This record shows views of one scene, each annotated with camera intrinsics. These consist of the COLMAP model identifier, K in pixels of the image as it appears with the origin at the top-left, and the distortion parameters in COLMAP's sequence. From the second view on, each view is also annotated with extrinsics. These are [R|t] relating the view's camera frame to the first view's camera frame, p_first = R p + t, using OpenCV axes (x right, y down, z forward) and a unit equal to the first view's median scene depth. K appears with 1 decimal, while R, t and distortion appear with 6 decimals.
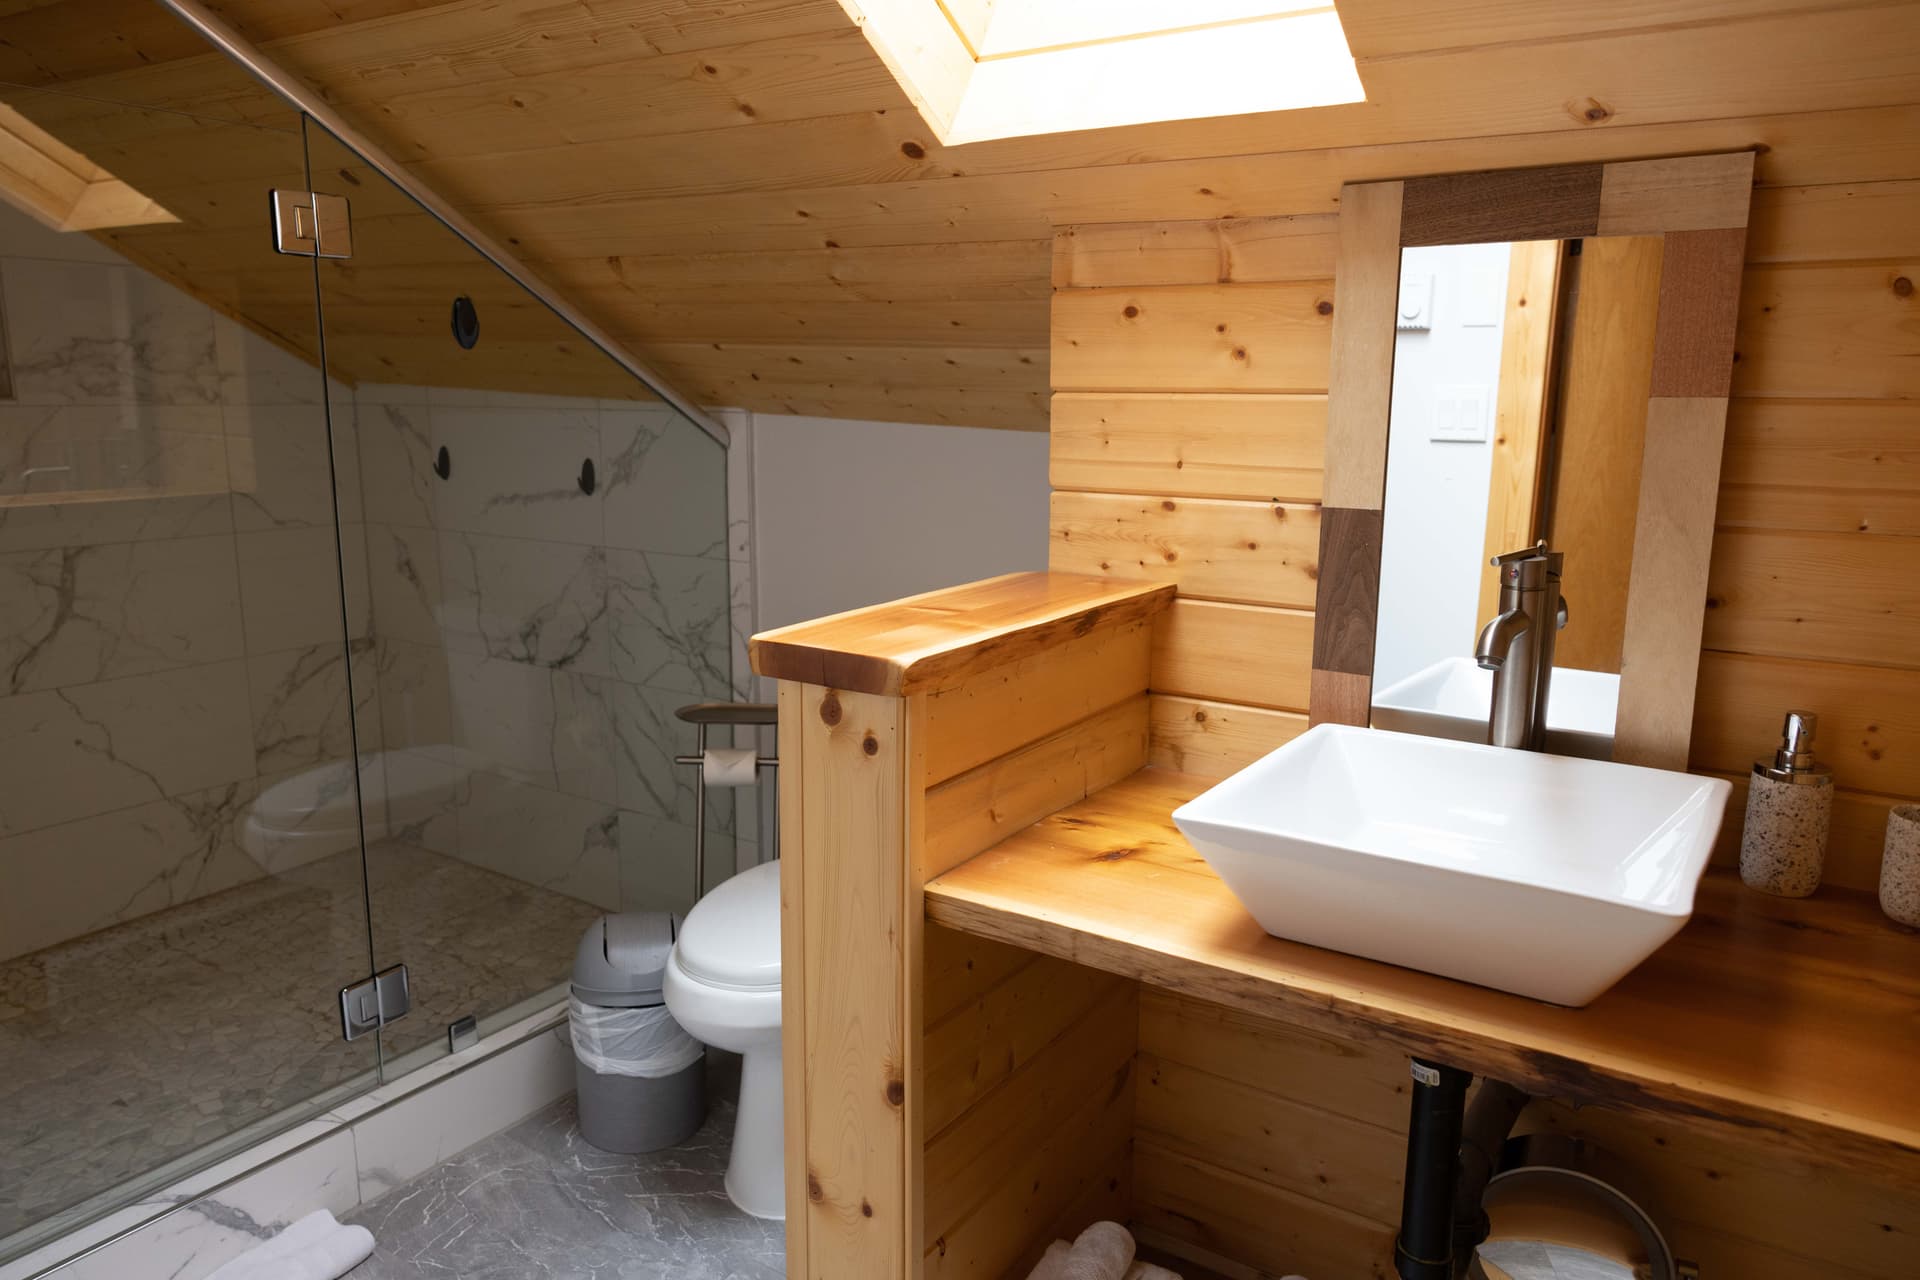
lens RADIAL K [[1282.2, 0, 960.0], [0, 1282.2, 640.0], [0, 0, 1]] dist [0.007966, 0.003390]
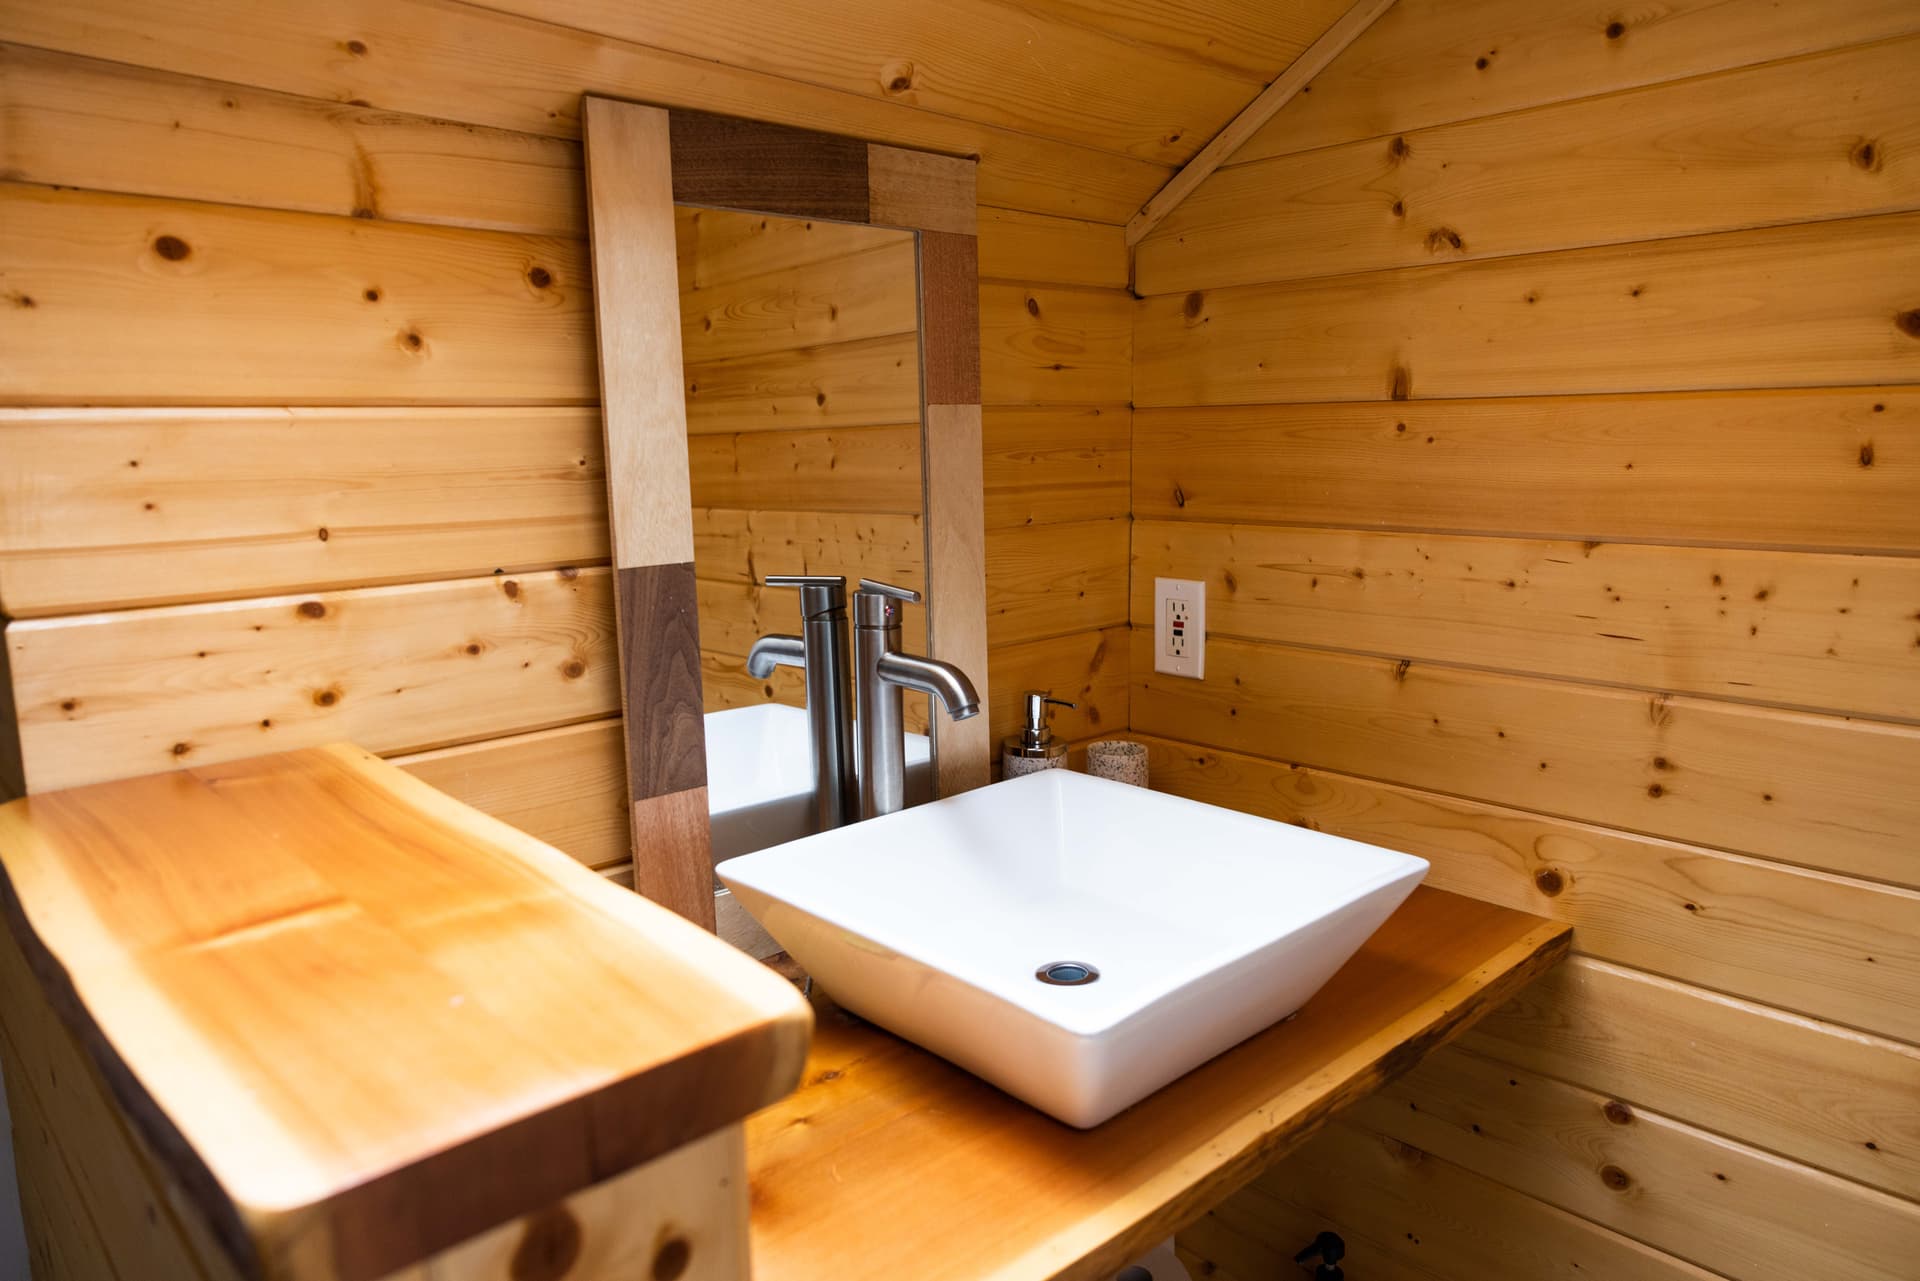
lens RADIAL K [[1282.2, 0, 960.0], [0, 1282.2, 640.5], [0, 0, 1]] dist [0.007966, 0.003390]
pose [[0.242699, -0.173712, 0.954422, -0.357571], [0.202747, 0.971193, 0.125208, -0.123778], [-0.948678, 0.163118, 0.270928, 0.694015]]
